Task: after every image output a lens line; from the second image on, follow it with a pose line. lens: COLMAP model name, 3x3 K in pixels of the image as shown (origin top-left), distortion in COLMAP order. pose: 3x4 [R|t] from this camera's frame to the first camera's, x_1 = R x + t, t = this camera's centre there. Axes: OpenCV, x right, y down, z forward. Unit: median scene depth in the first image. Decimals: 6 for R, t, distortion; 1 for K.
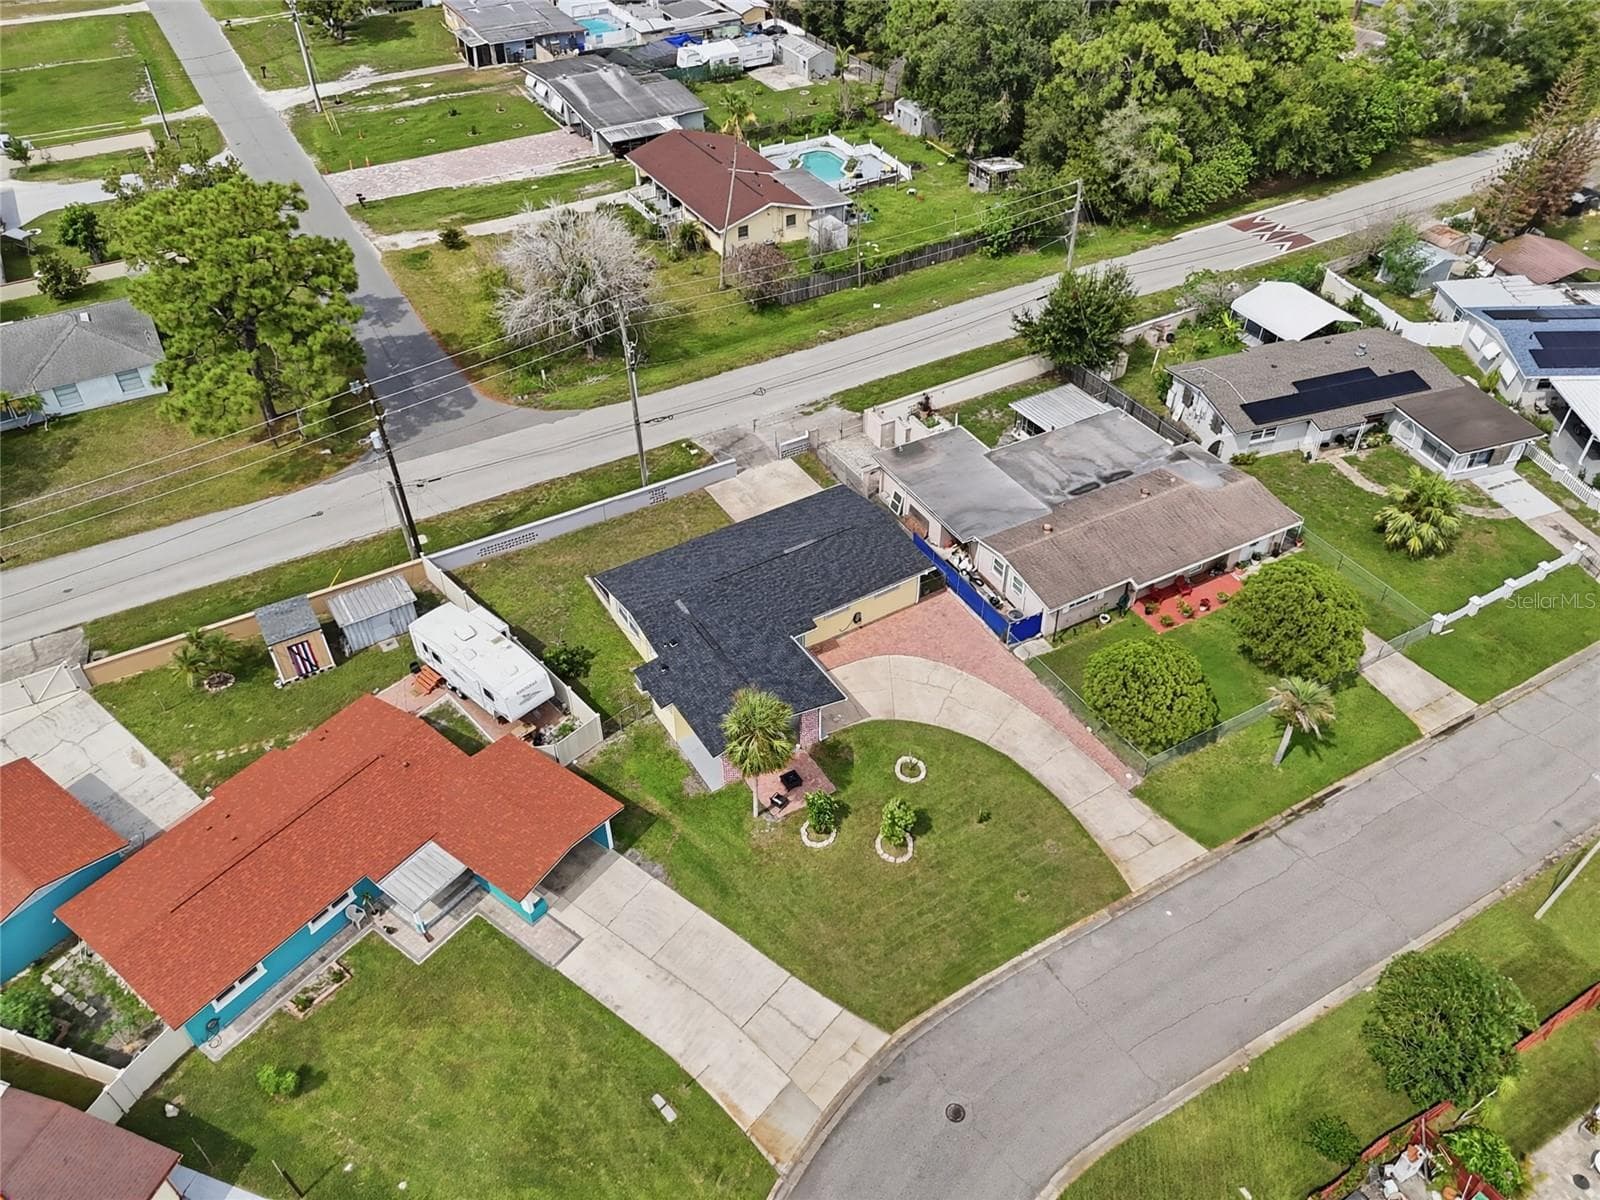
lens RADIAL K [[1178.5, 0, 800.0], [0, 1178.5, 600.0], [0, 0, 1]] dist [0.068082, -0.066002]
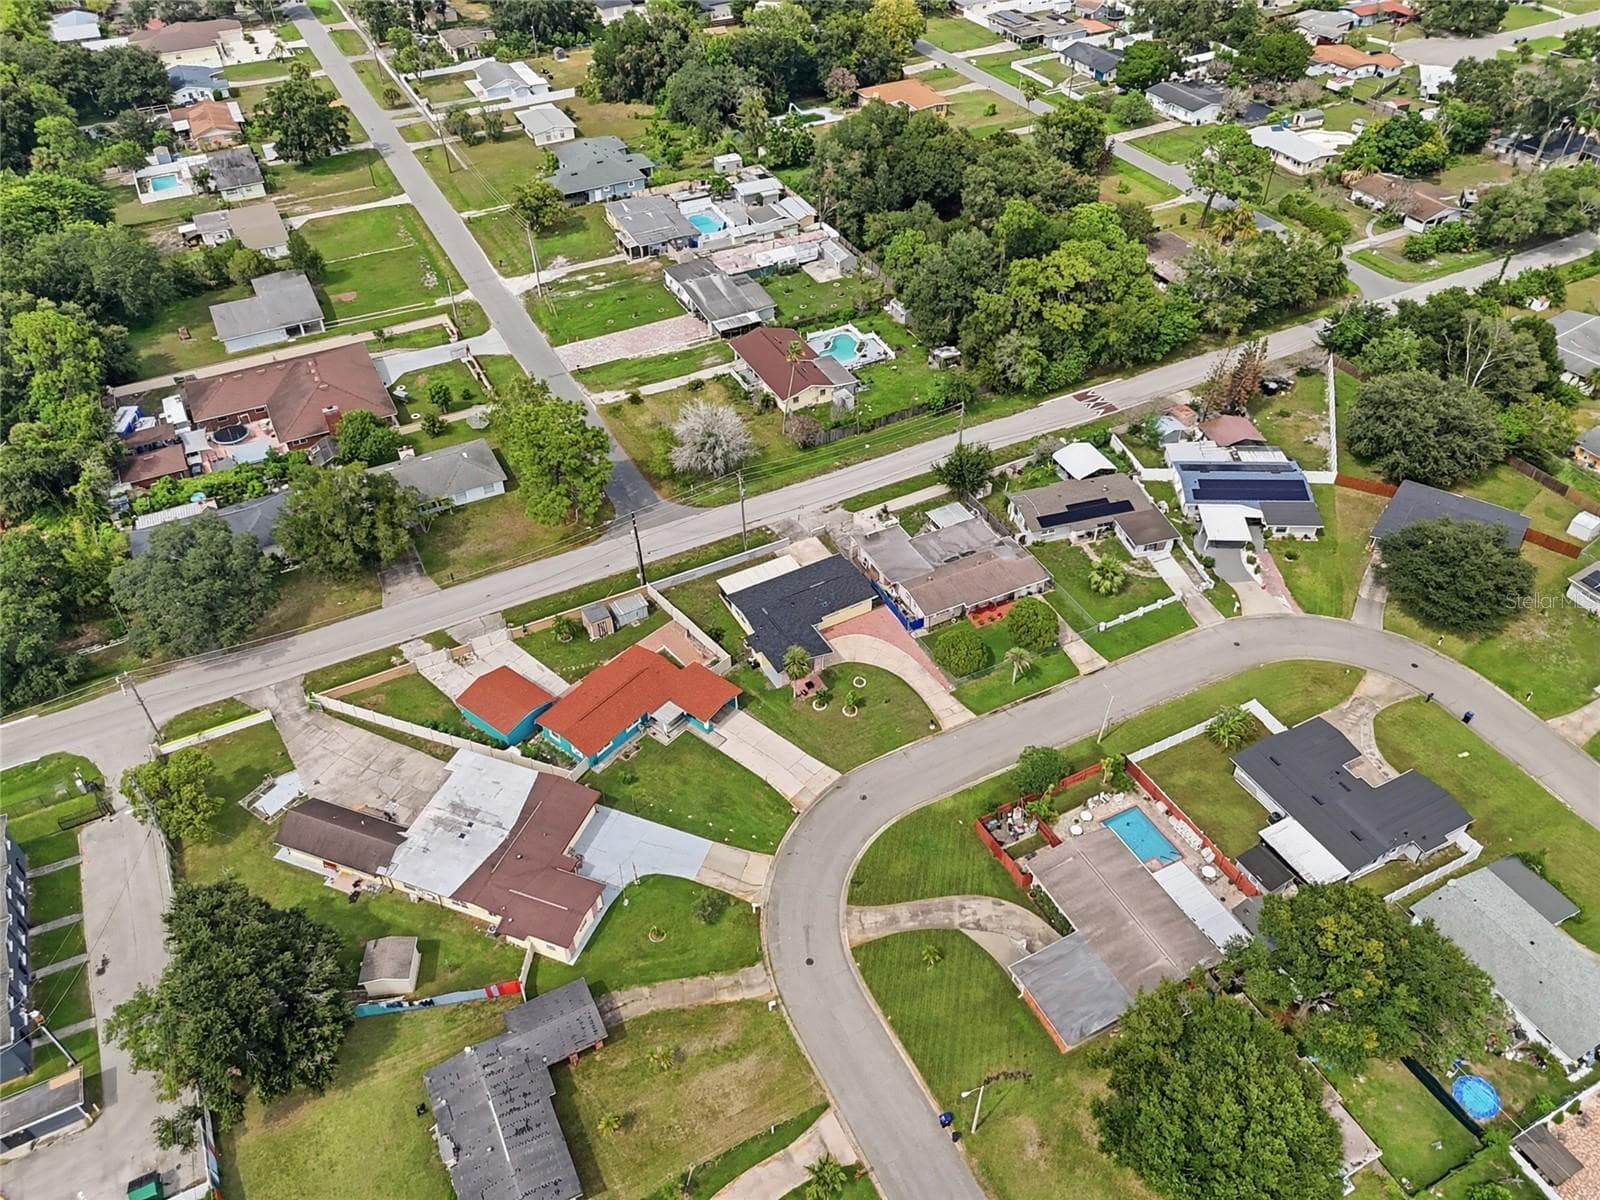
lens RADIAL K [[1178.5, 0, 800.0], [0, 1178.5, 600.0], [0, 0, 1]] dist [0.068082, -0.066002]
pose [[0.998976, 0.025620, -0.037291, 0.040909], [-0.025112, 0.999586, 0.014050, -0.037983], [0.037636, -0.013099, 0.999206, -0.990681]]
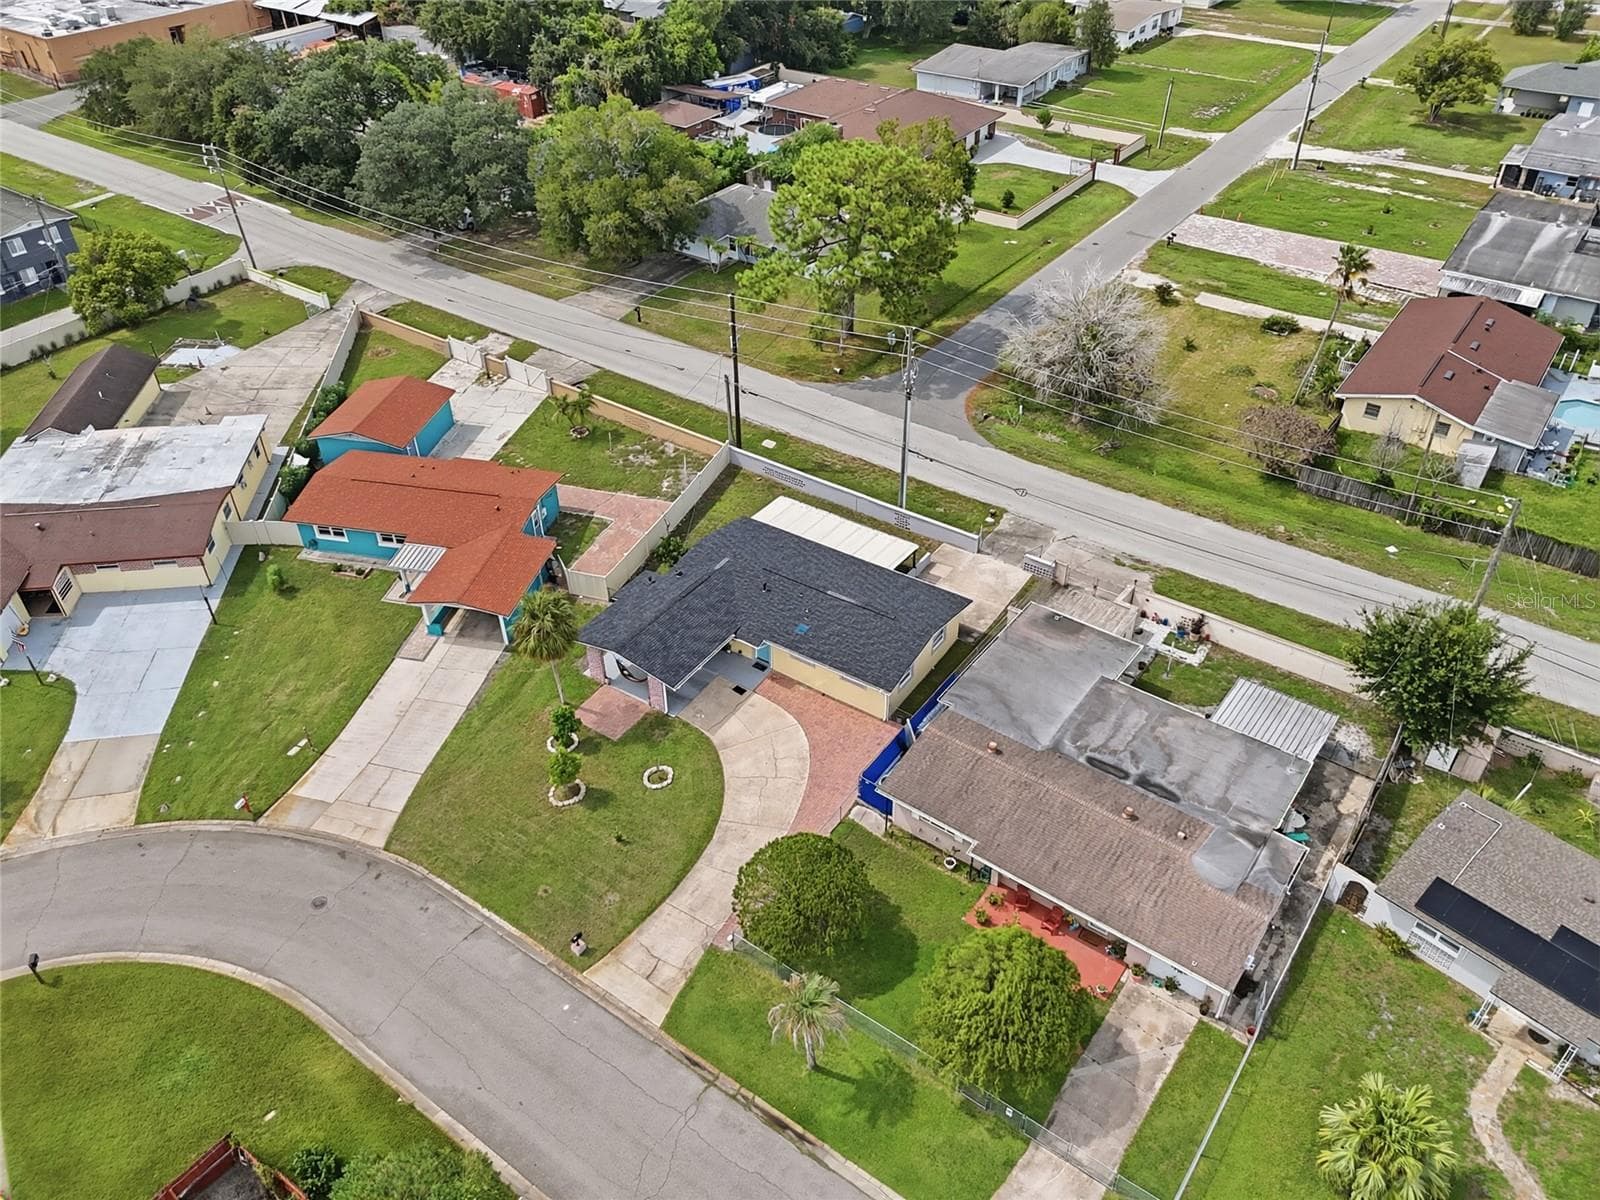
lens RADIAL K [[1178.5, 0, 800.0], [0, 1178.5, 600.0], [0, 0, 1]] dist [0.068082, -0.066002]
pose [[0.414527, 0.562444, -0.715419, 0.579786], [-0.586051, 0.766415, 0.262967, -0.235470], [0.696212, 0.310265, 0.647321, 0.252370]]
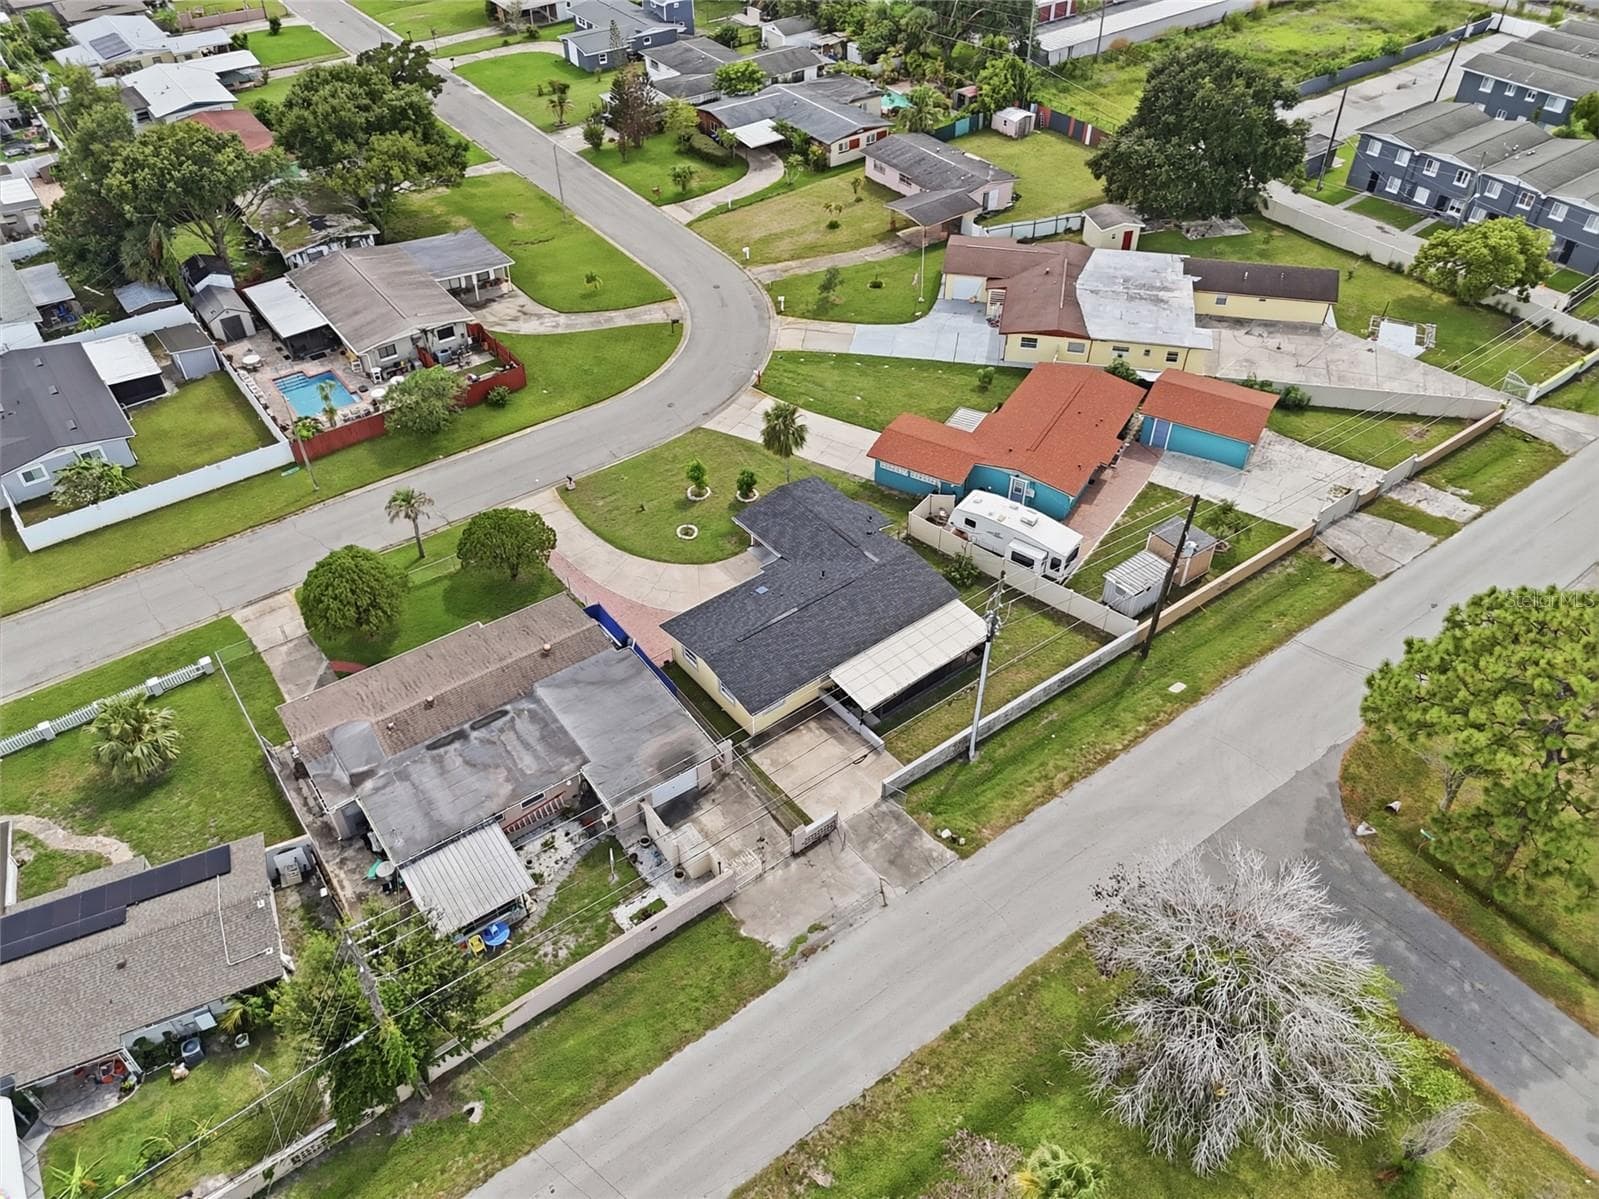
lens RADIAL K [[1177.8, 0, 799.5], [0, 1177.8, 599.5], [0, 0, 1]] dist [0.068082, -0.066002]
pose [[-0.993012, 0.083880, -0.083009, 0.059290], [-0.071533, 0.131618, 0.988716, -0.898723], [0.093859, 0.987745, -0.124698, 0.905195]]
